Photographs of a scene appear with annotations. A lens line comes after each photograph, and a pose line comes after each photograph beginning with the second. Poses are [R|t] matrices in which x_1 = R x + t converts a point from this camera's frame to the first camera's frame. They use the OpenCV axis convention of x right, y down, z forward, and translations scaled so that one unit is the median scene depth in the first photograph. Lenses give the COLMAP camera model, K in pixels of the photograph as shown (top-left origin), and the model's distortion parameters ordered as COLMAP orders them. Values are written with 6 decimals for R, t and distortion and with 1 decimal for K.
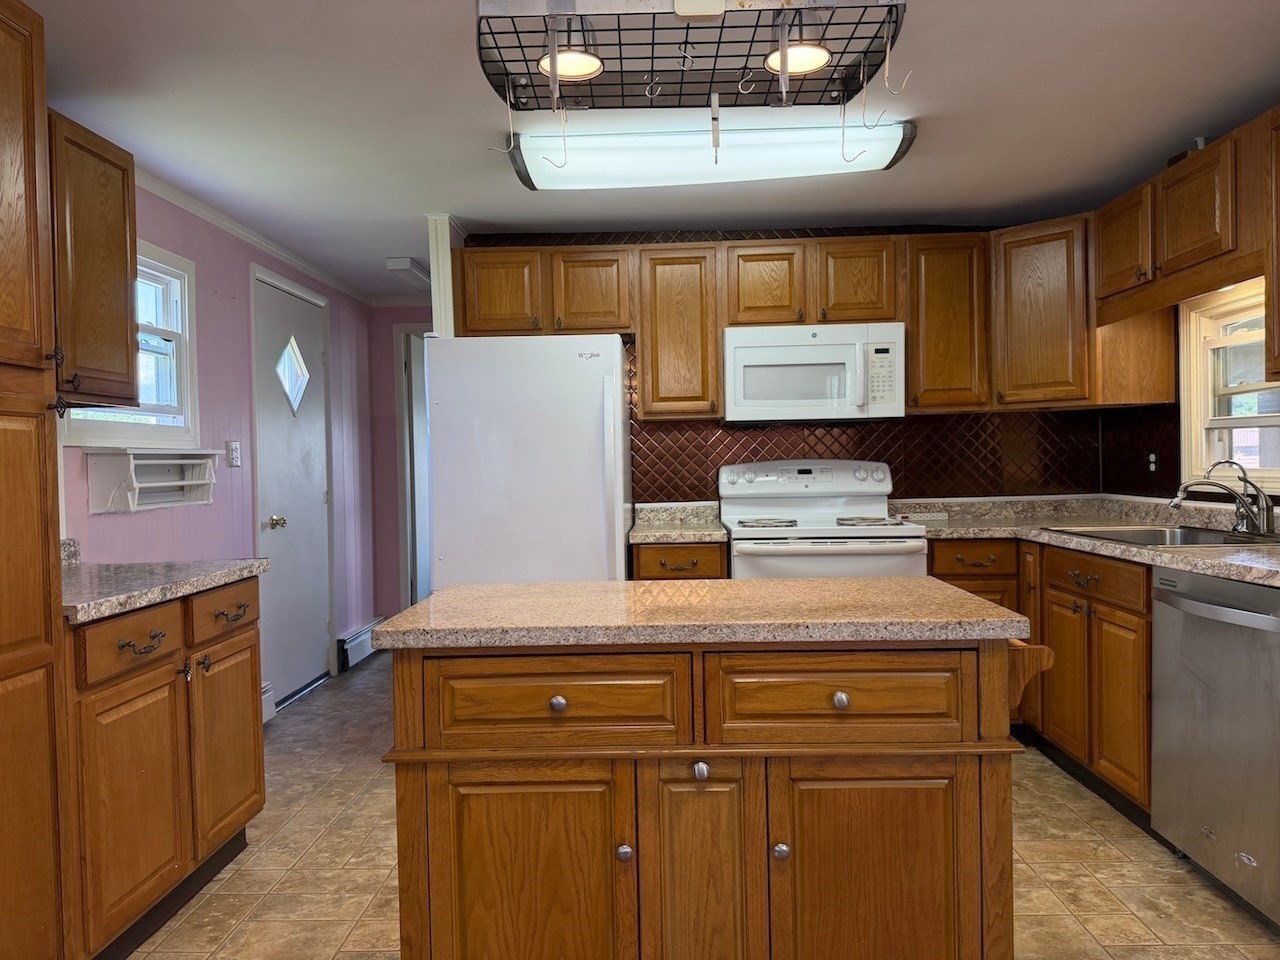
lens RADIAL K [[913.6, 0, 621.0], [0, 913.6, 489.9], [0, 0, 1]] dist [0.033570, -0.036196]
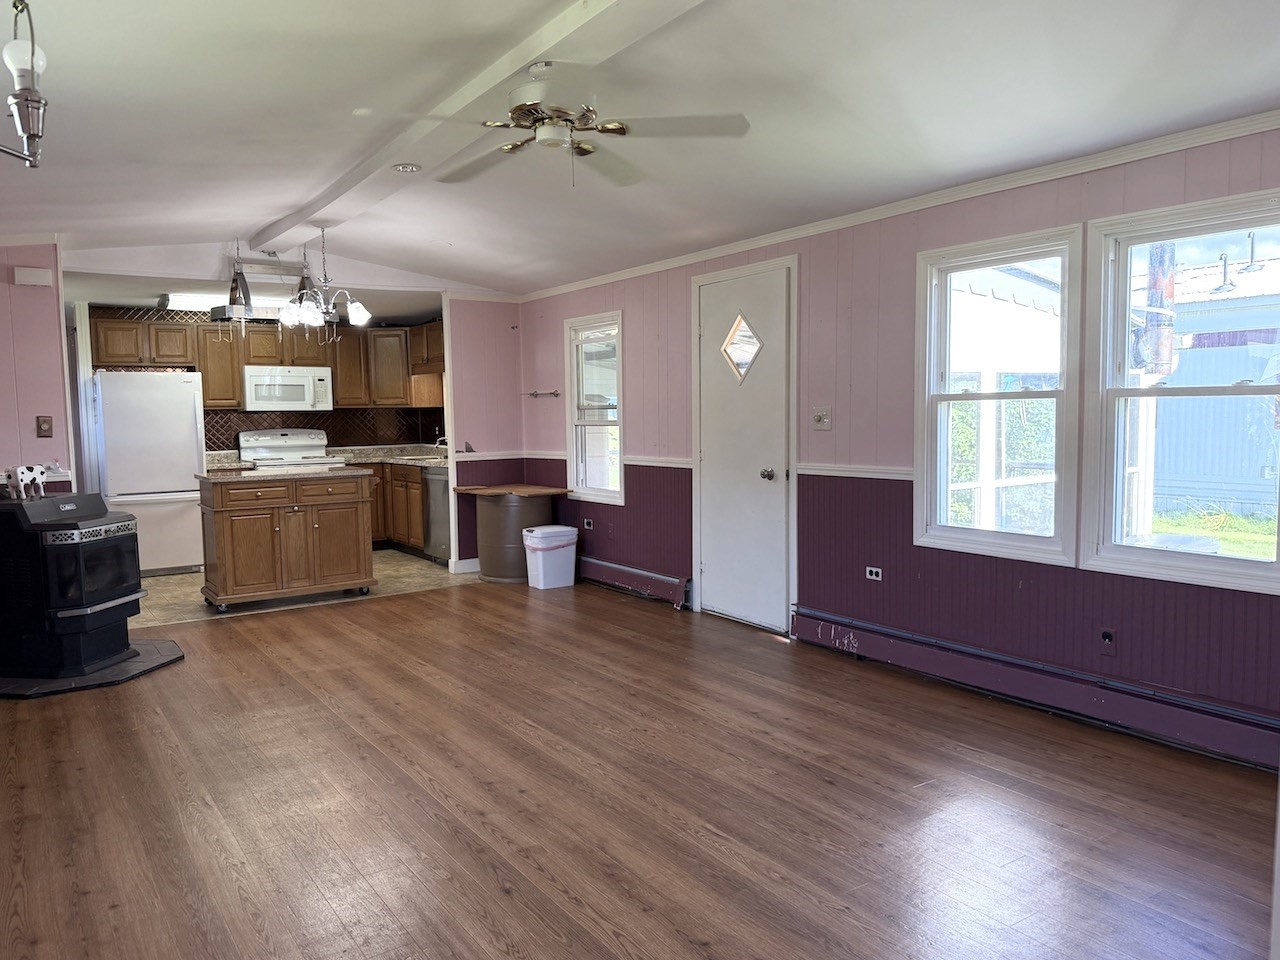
lens RADIAL K [[996.9, 0, 683.6], [0, 996.9, 489.2], [0, 0, 1]] dist [0.051019, -0.078384]
pose [[0.788871, -0.039833, 0.613267, -0.517979], [0.015686, 0.998877, 0.044701, 0.016814], [-0.614359, -0.025644, 0.788610, -1.446219]]
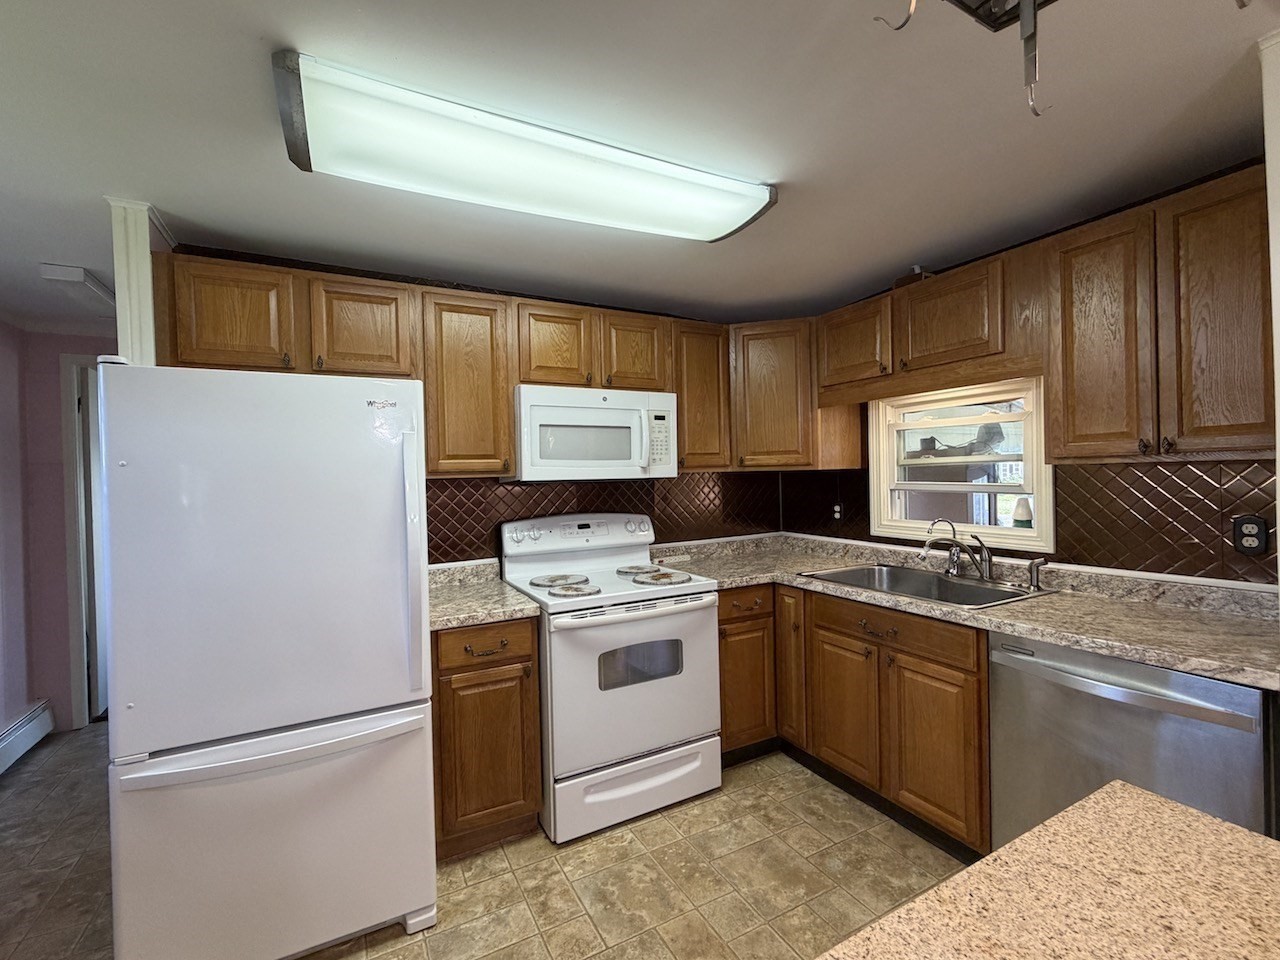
lens RADIAL K [[574.3, 0, 646.8], [0, 574.3, 476.7], [0, 0, 1]] dist [0.003029, -0.002686]
pose [[0.859093, -0.001576, 0.511816, -0.082347], [0.020403, 0.999306, -0.031170, -0.059274], [-0.511412, 0.037220, 0.858529, 0.417635]]
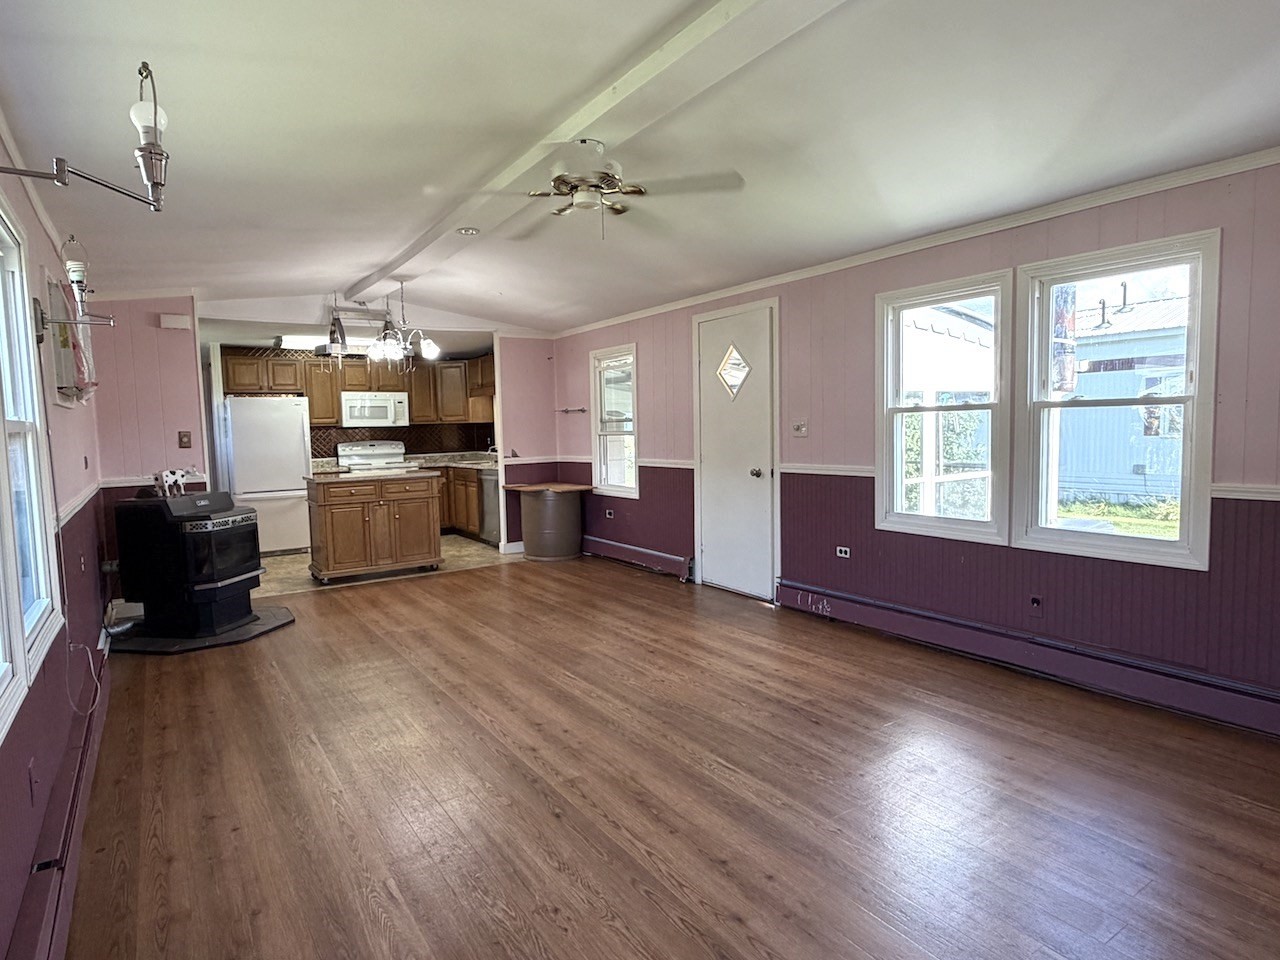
lens RADIAL K [[779.5, 0, 671.3], [0, 779.5, 482.4], [0, 0, 1]] dist [-0.010217, 0.011220]
pose [[0.795707, -0.042220, 0.604208, -0.510693], [0.022991, 0.998954, 0.039526, 0.018839], [-0.605245, -0.017560, 0.795846, -1.420098]]
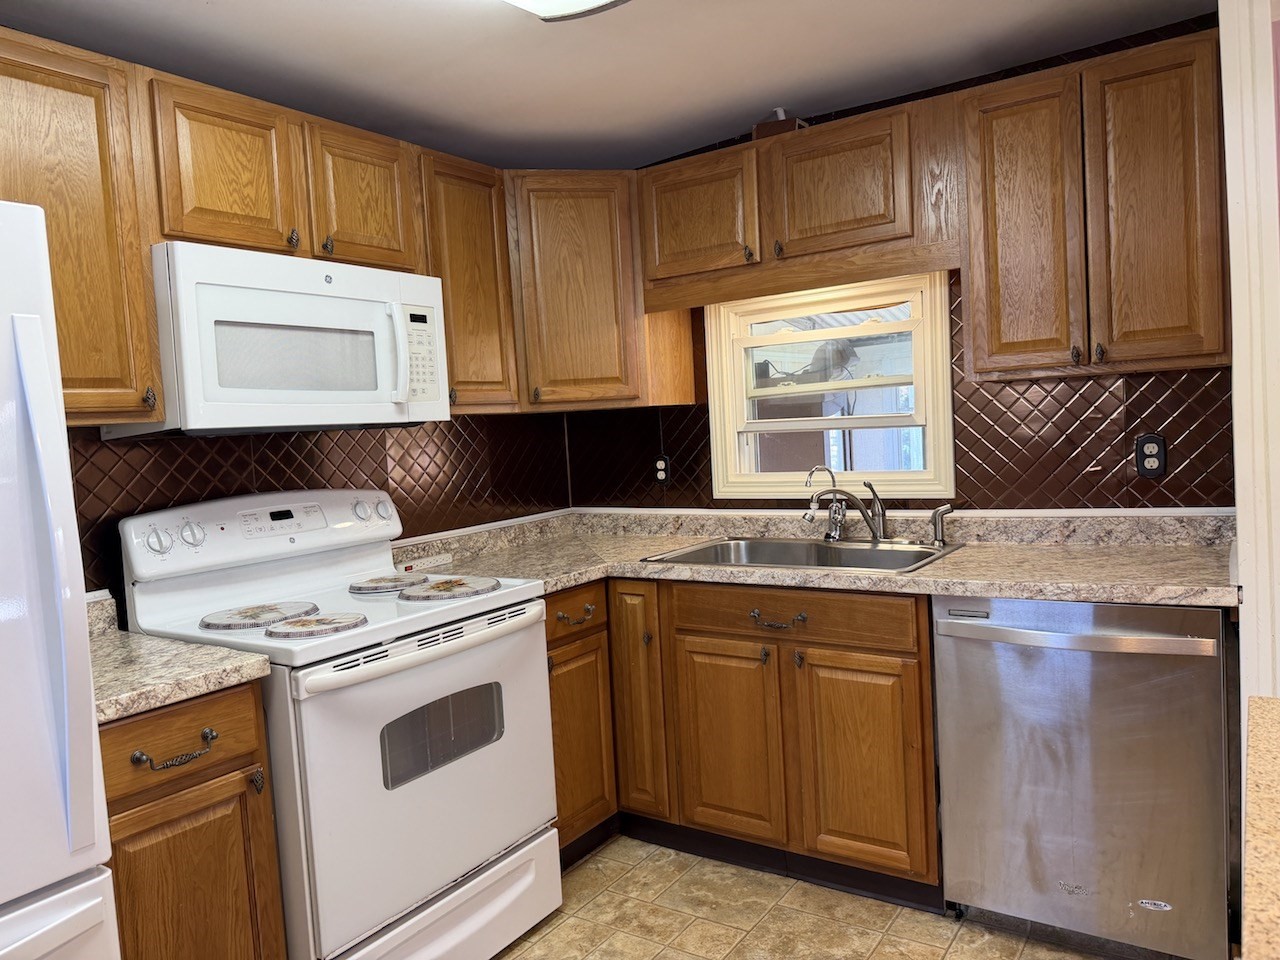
lens RADIAL K [[913.6, 0, 648.2], [0, 913.6, 480.5], [0, 0, 1]] dist [0.033570, -0.036196]
pose [[0.517727, -0.060434, 0.853409, -0.187018], [0.073004, 0.996984, 0.026313, -0.043172], [-0.852425, 0.048679, 0.520578, 0.533113]]
